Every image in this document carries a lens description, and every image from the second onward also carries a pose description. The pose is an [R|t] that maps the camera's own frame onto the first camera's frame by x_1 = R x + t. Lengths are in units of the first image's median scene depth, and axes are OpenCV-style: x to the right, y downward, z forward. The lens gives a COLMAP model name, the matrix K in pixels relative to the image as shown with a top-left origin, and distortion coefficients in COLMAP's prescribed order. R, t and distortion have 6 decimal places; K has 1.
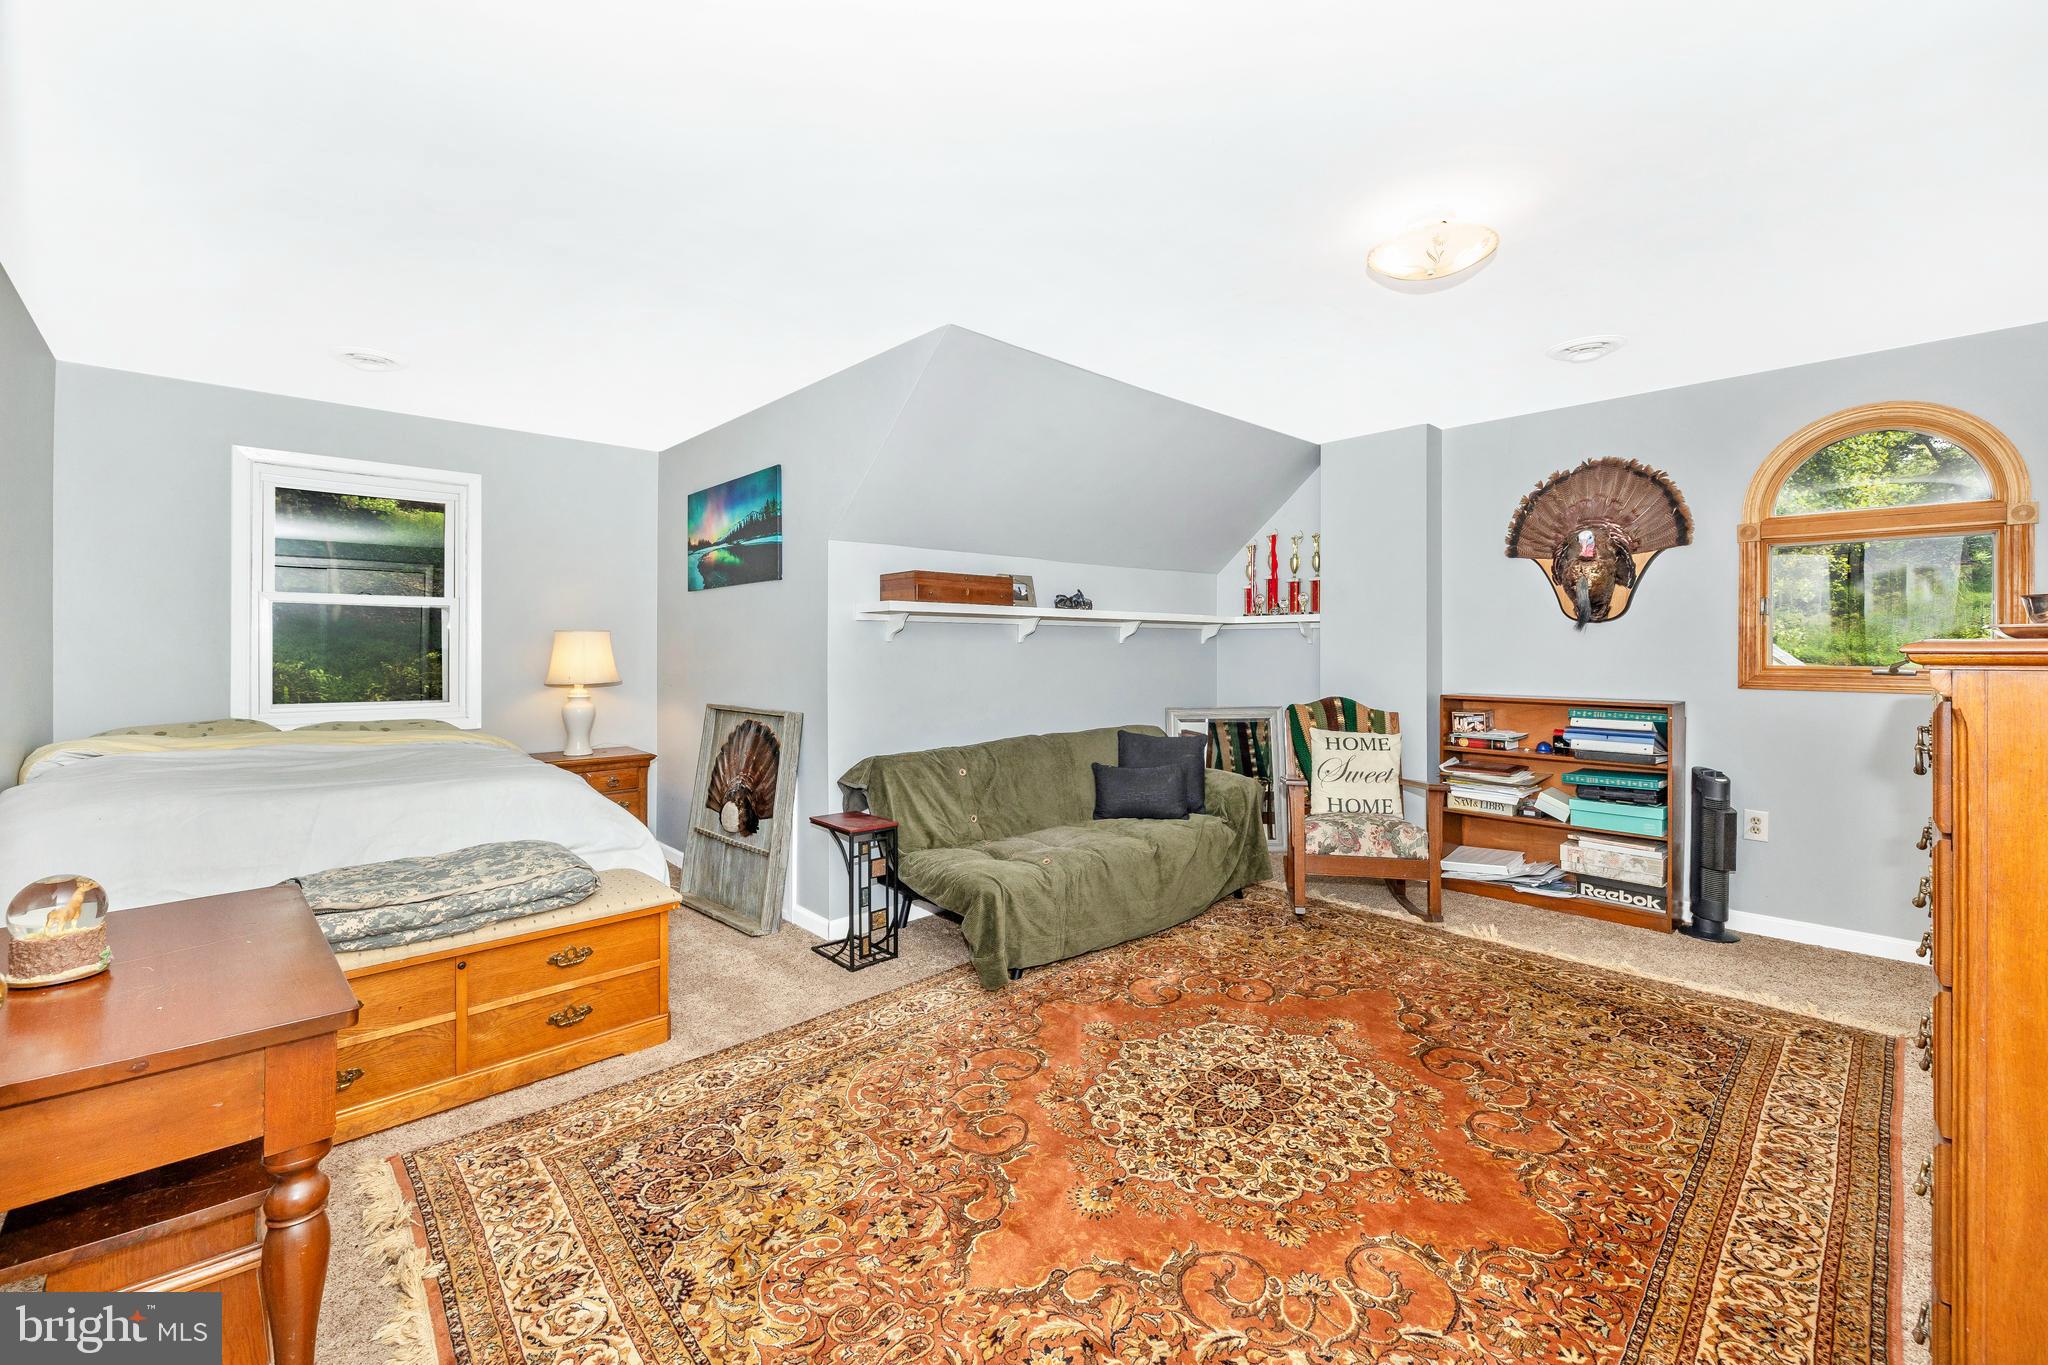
lens RADIAL K [[859.1, 0, 1029.0], [0, 859.1, 660.7], [0, 0, 1]] dist [-0.001265, -0.000922]
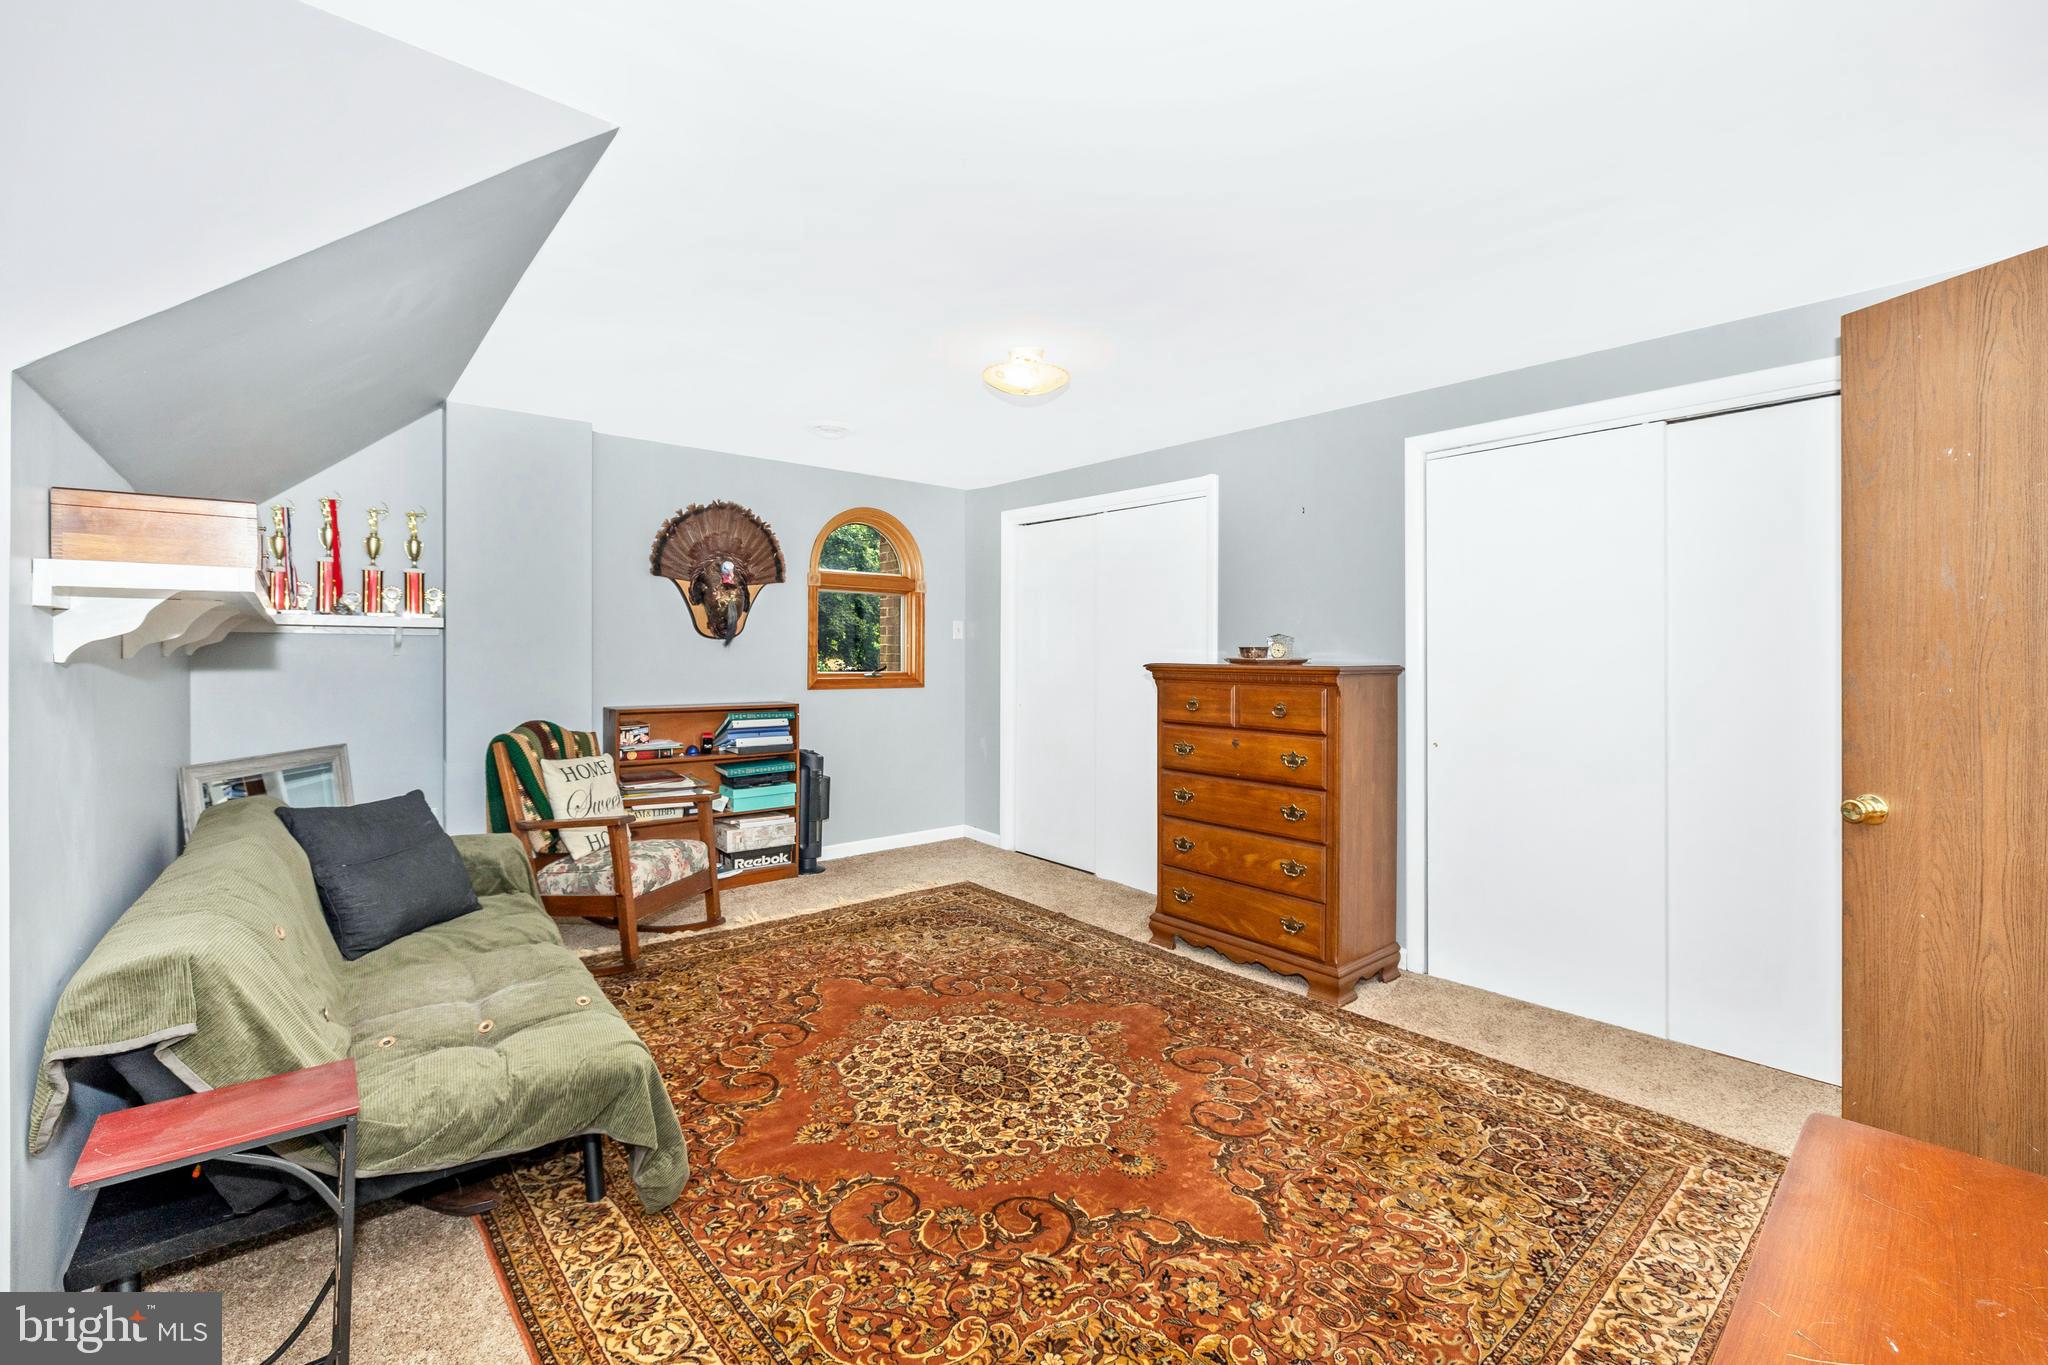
lens RADIAL K [[859.1, 0, 1028.7], [0, 859.1, 666.5], [0, 0, 1]] dist [-0.001265, -0.000922]
pose [[0.047568, -0.015067, 0.998754, -0.551812], [0.010711, 0.999836, 0.014573, -0.021945], [-0.998811, 0.010005, 0.047722, 0.574607]]
